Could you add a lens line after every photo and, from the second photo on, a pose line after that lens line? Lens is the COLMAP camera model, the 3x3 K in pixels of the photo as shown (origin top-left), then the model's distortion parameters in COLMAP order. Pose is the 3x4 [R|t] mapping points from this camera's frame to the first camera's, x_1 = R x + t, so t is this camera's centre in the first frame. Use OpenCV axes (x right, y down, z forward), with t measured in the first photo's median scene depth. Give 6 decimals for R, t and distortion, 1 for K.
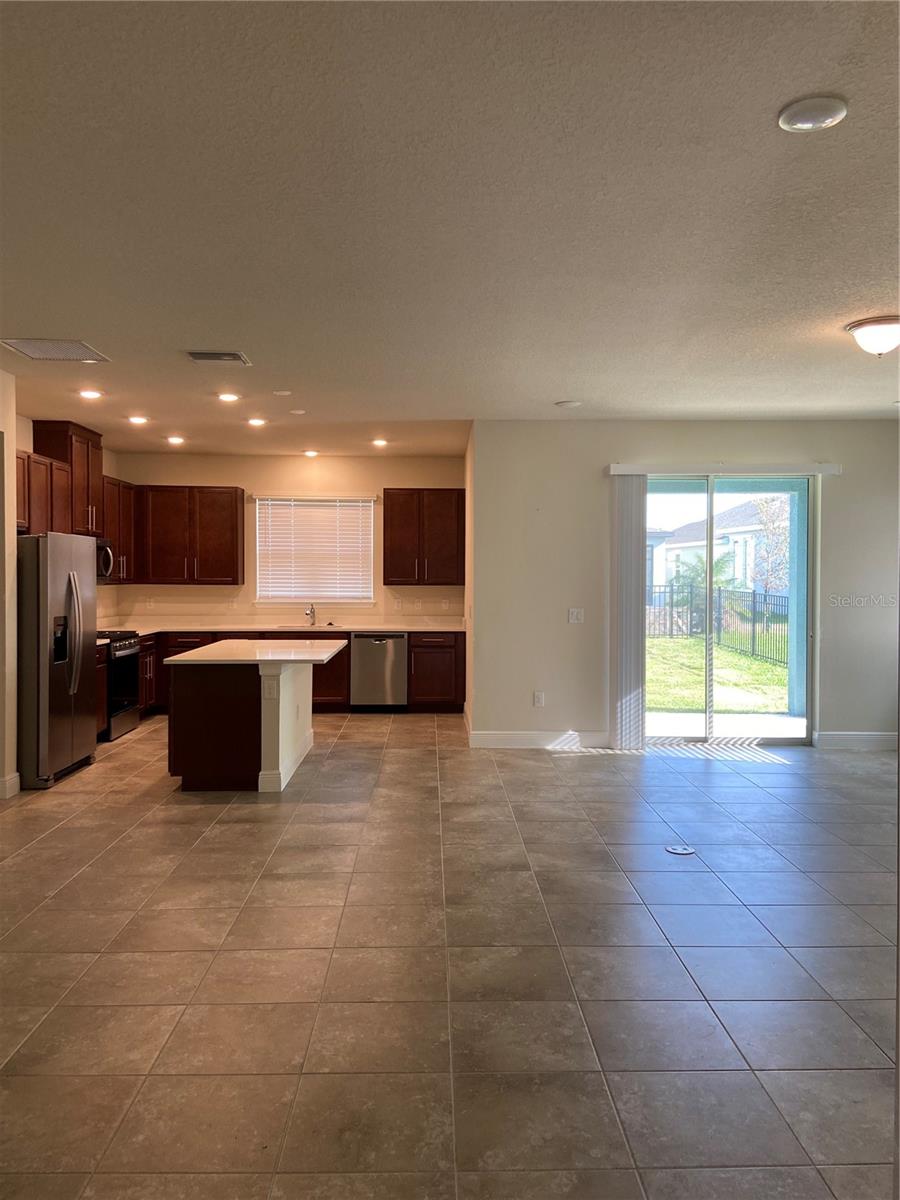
lens RADIAL K [[905.7, 0, 462.7], [0, 905.7, 598.6], [0, 0, 1]] dist [0.087322, -0.098011]
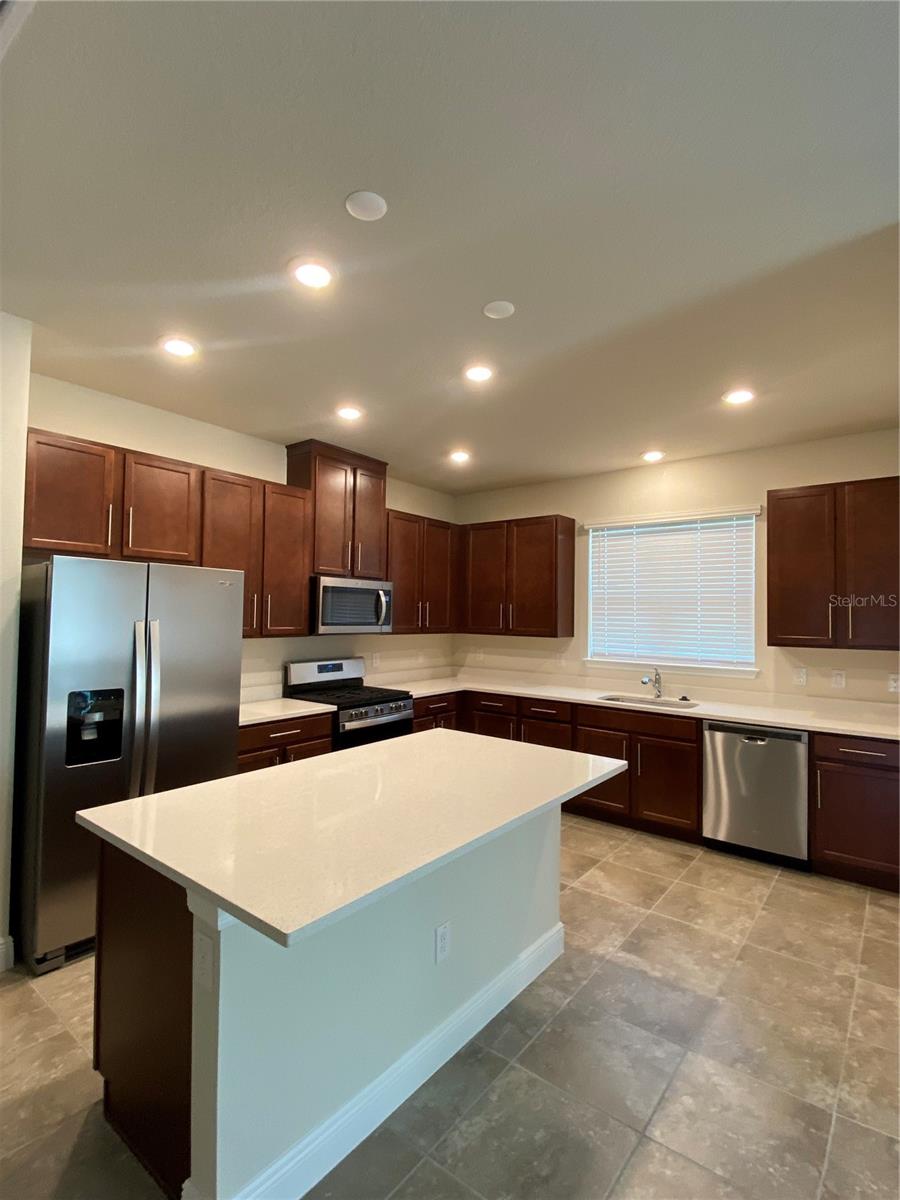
lens RADIAL K [[570.0, 0, 438.7], [0, 570.0, 601.2], [0, 0, 1]] dist [0.000568, -0.003624]
pose [[0.752947, -0.008330, -0.658028, 0.000590], [-0.031624, 0.998307, -0.048822, -0.019492], [0.657321, 0.057570, 0.751409, 0.563740]]
